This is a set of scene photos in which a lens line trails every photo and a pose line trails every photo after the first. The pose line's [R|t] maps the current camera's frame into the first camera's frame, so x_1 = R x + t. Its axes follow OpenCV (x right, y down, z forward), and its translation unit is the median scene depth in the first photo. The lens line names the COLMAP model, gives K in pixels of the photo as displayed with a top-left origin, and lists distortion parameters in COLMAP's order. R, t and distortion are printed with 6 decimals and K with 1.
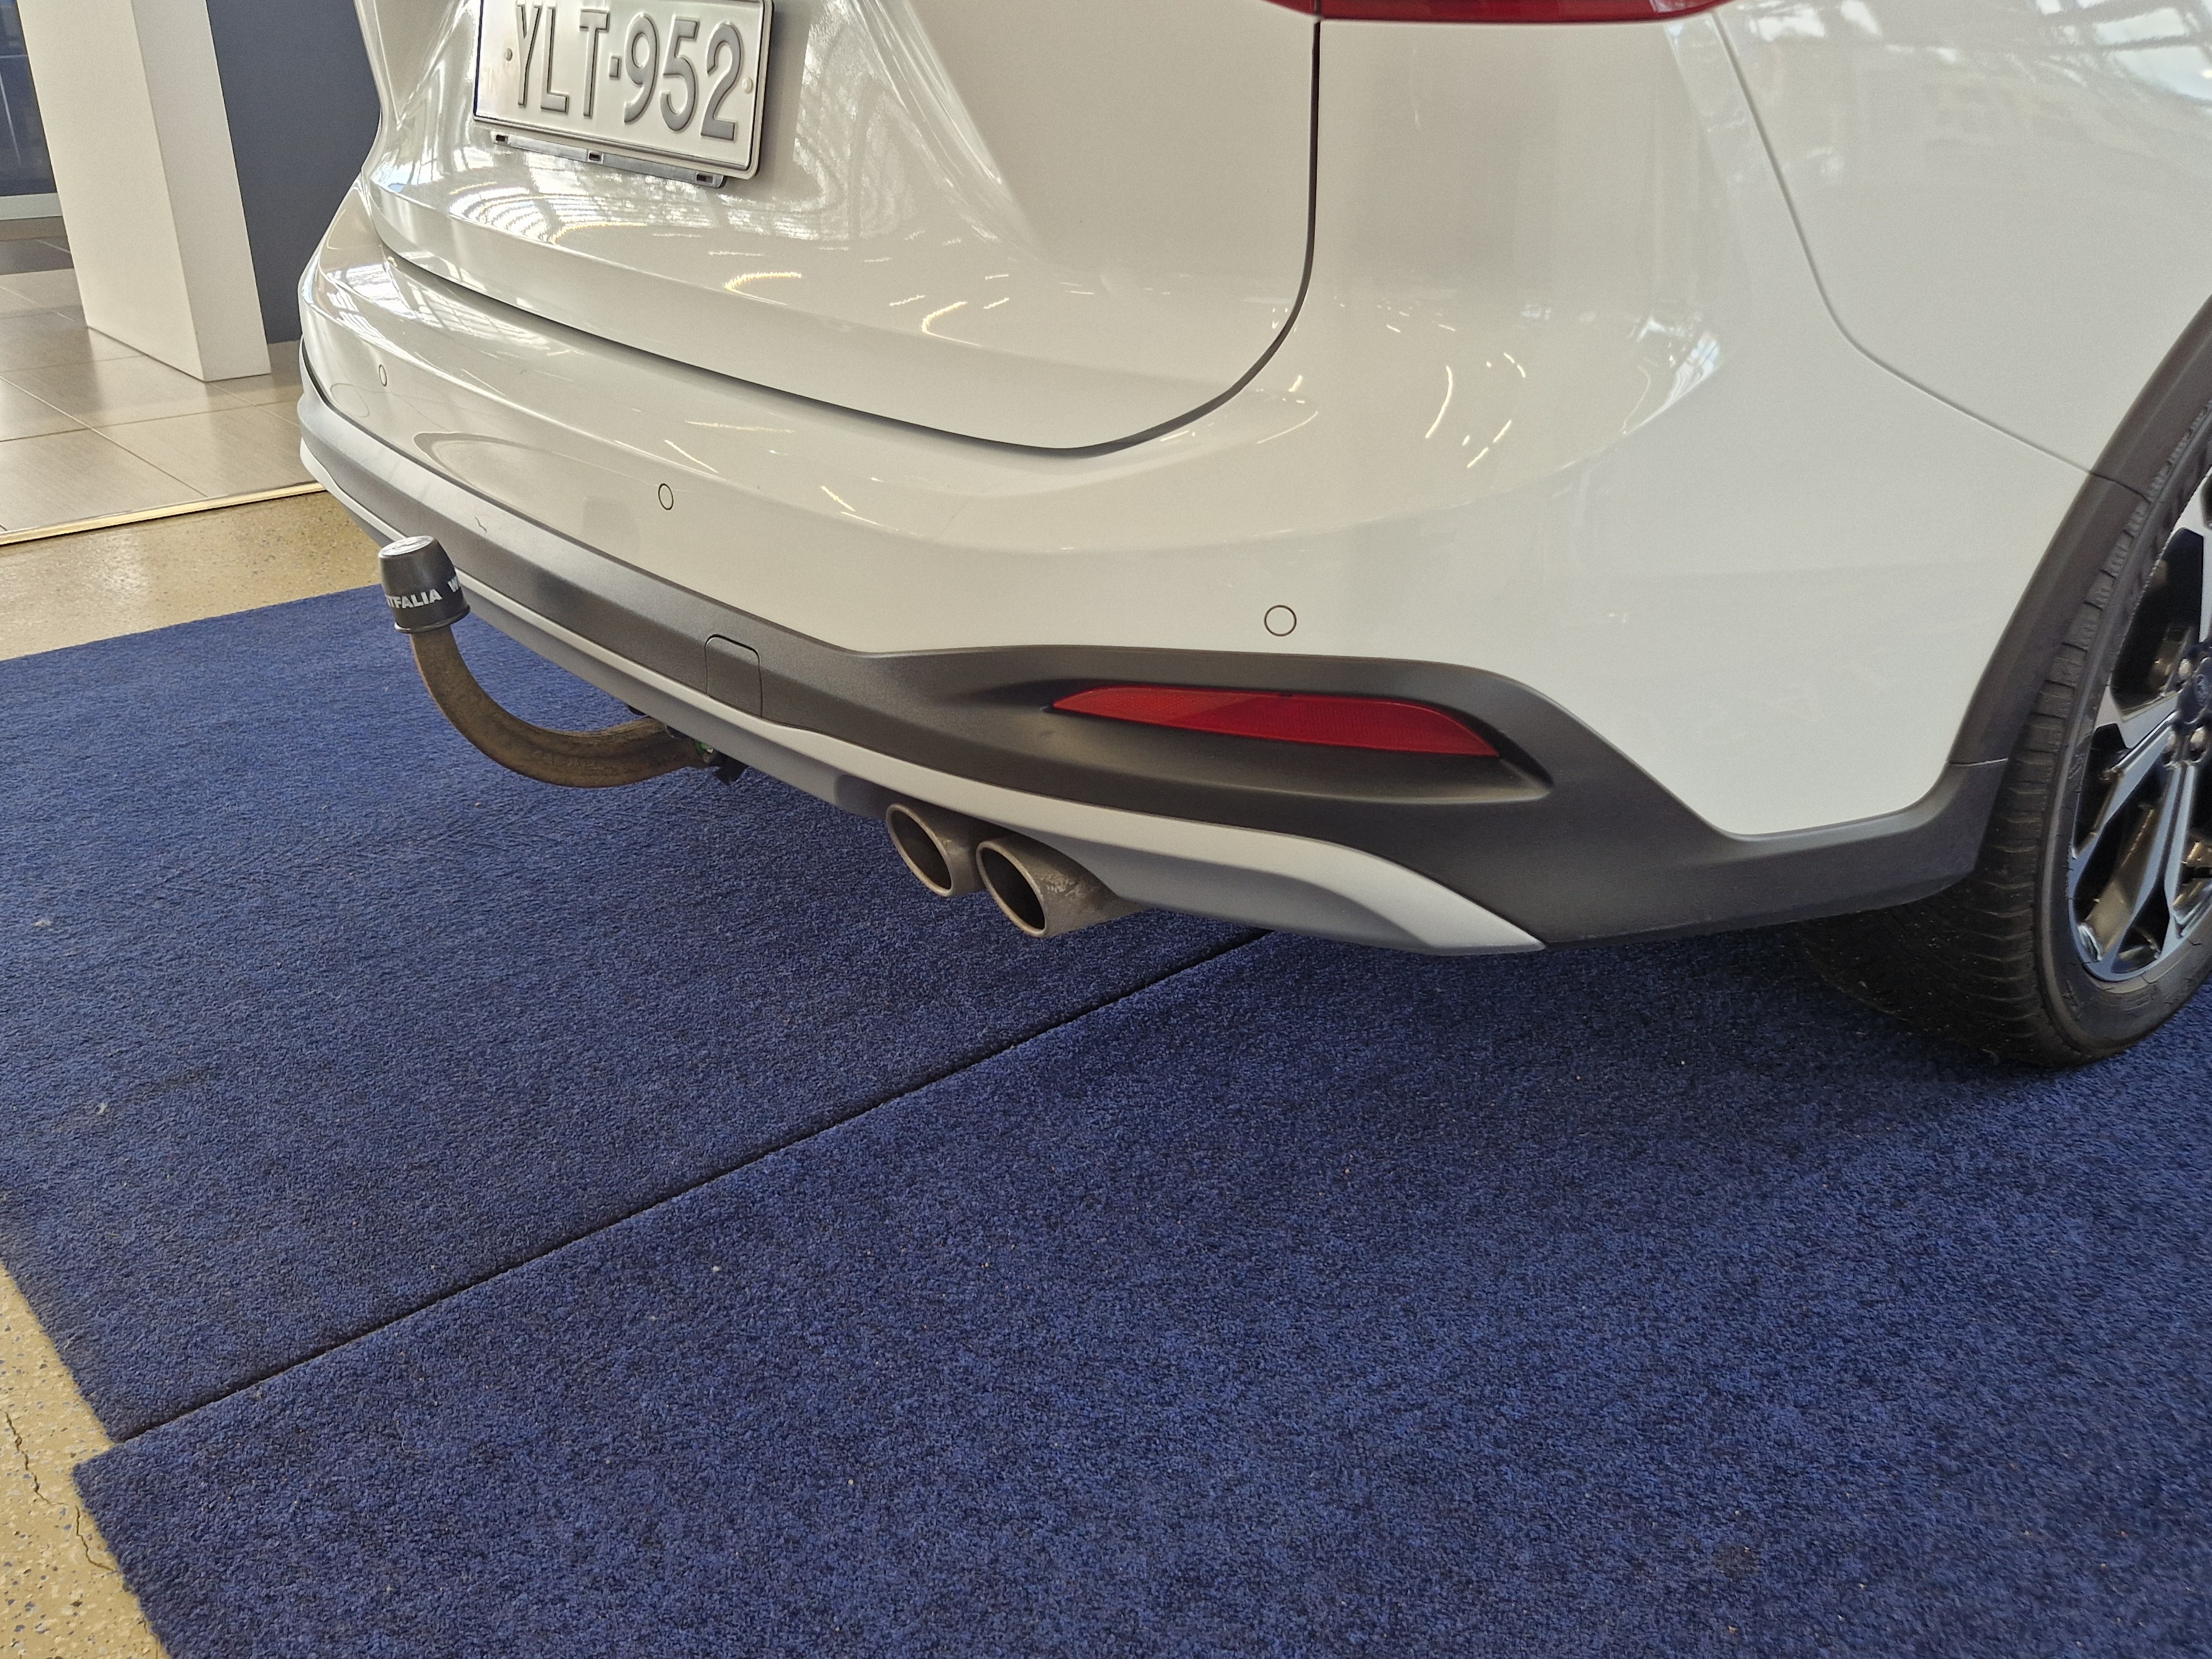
lens RADIAL K [[1889.5, 0, 1084.3], [0, 1889.5, 821.2], [0, 0, 1]] dist [0.056123, -0.014568]
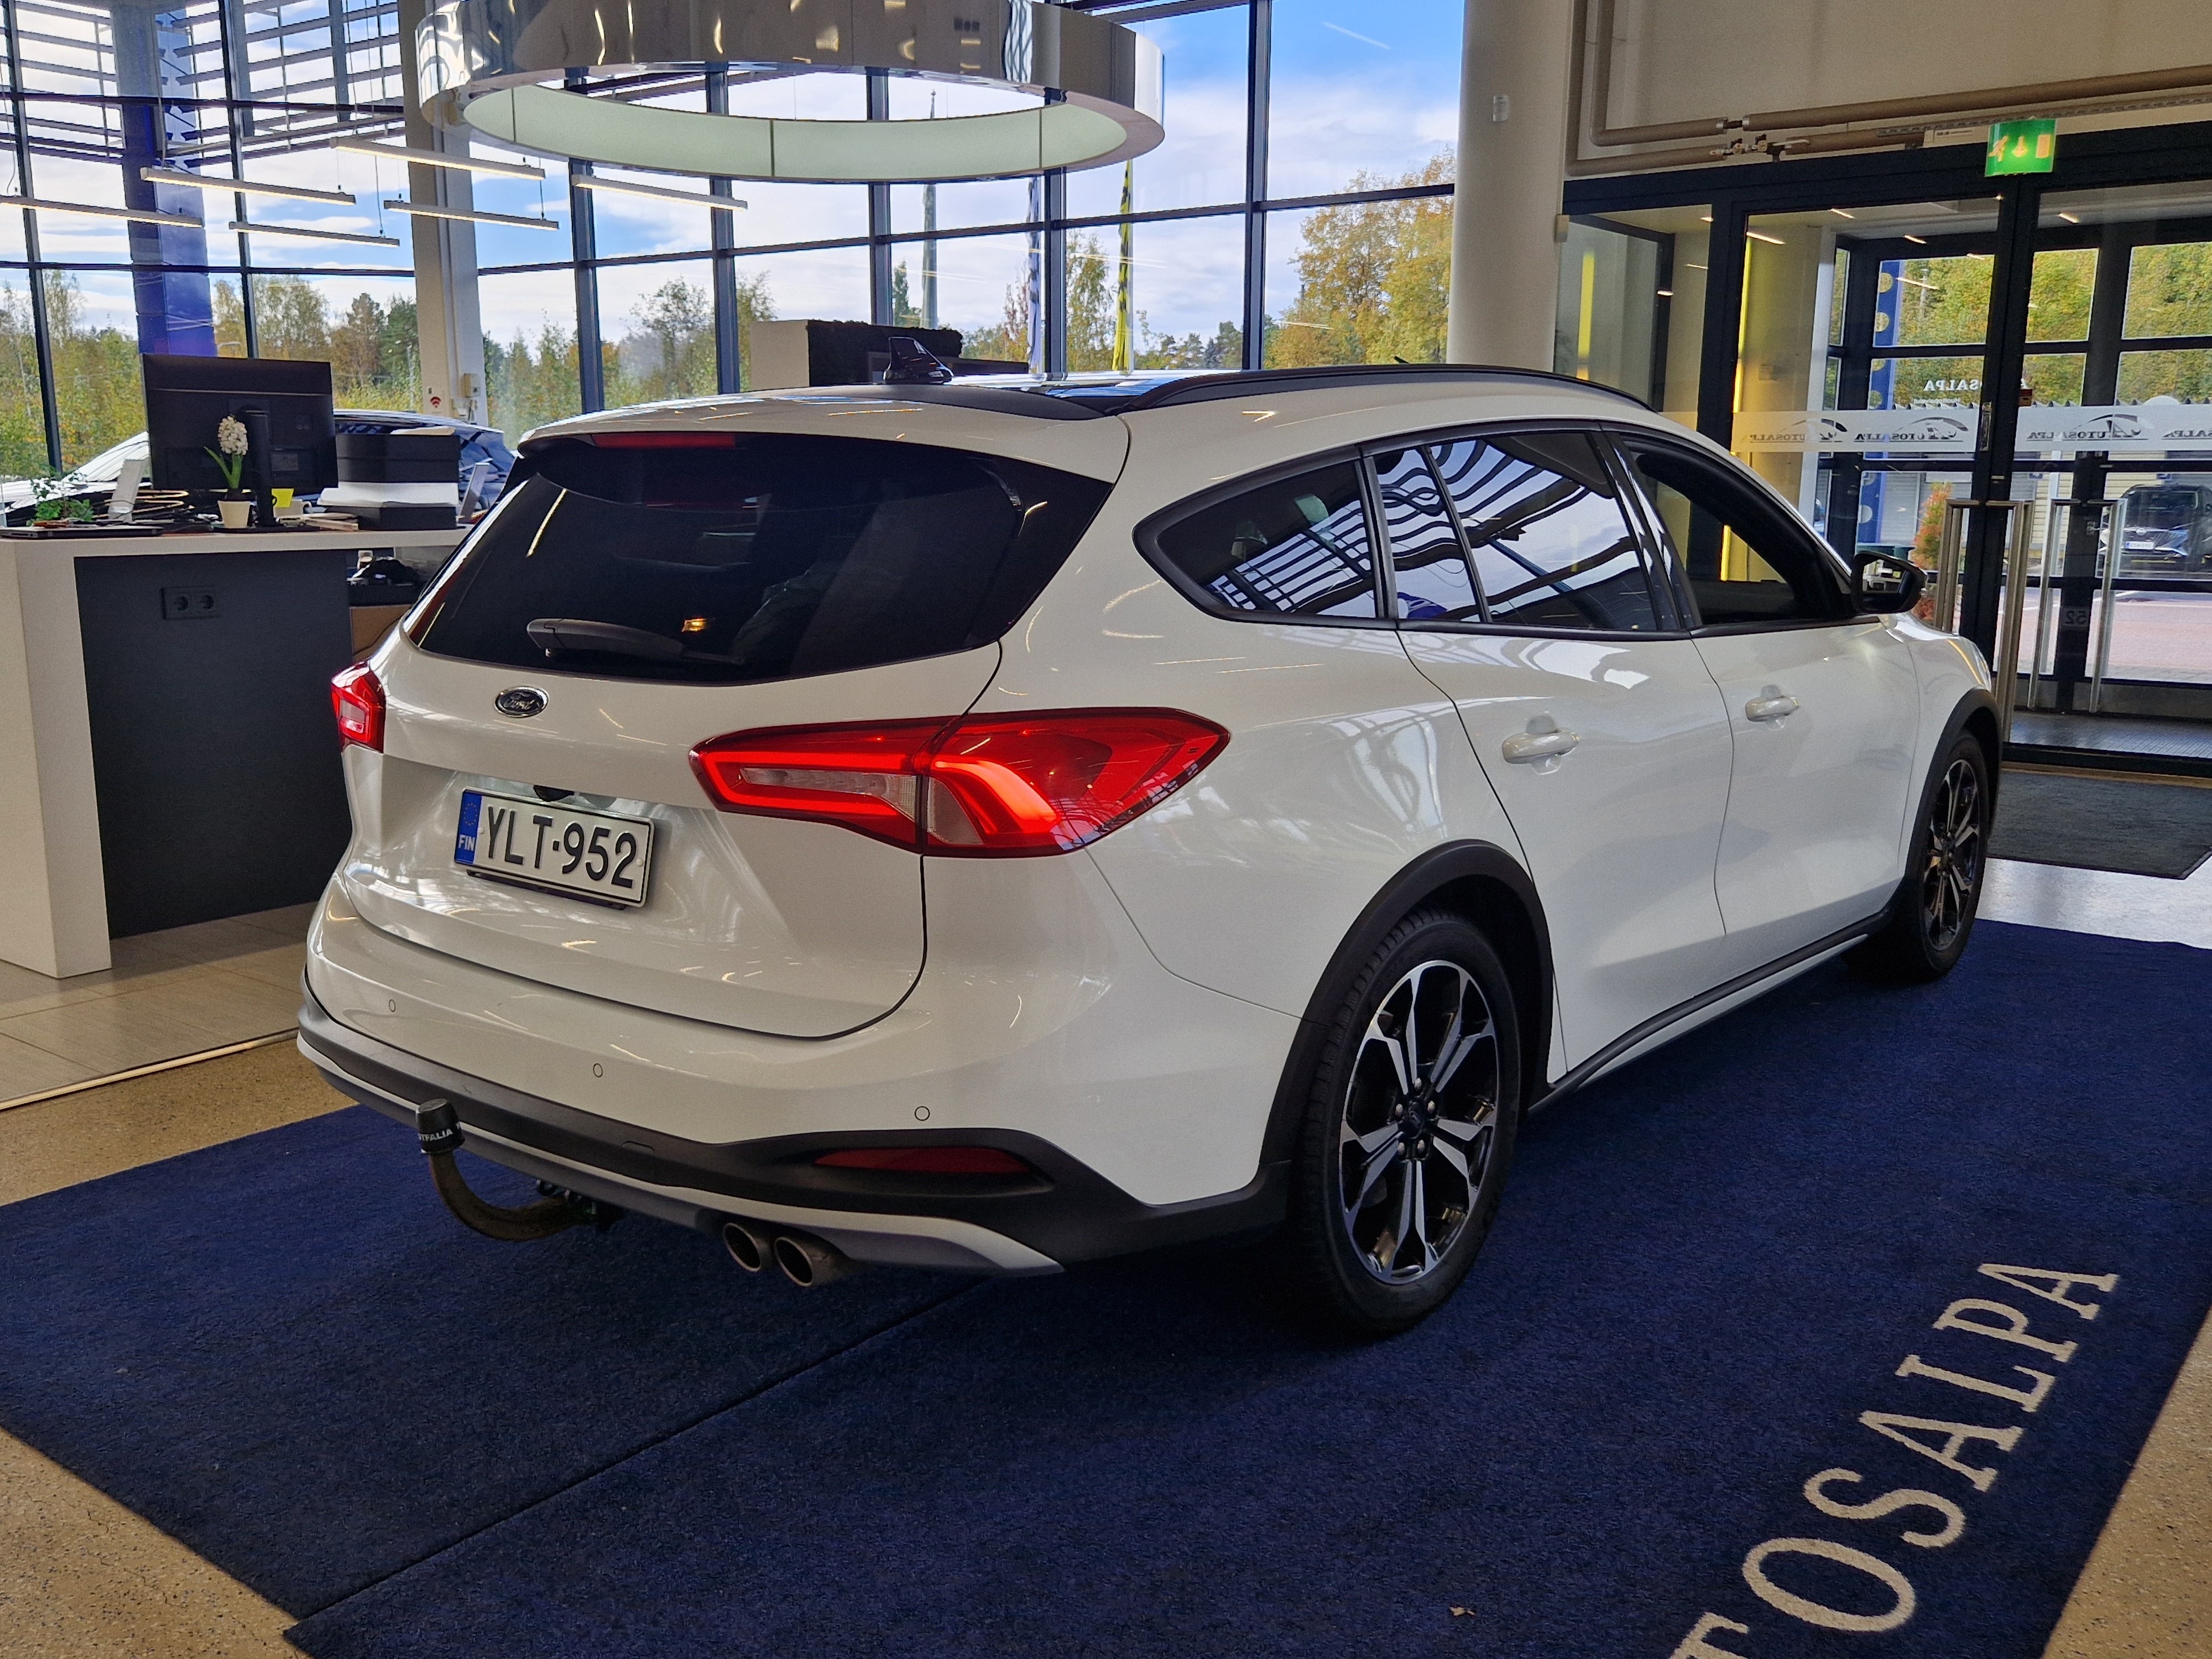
lens RADIAL K [[1889.5, 0, 1084.3], [0, 1889.5, 821.2], [0, 0, 1]] dist [0.056123, -0.014568]
pose [[0.982578, -0.037188, 0.182095, -0.074392], [0.082086, 0.965869, -0.245679, 0.091679], [-0.166743, 0.256347, 0.952094, -0.918114]]
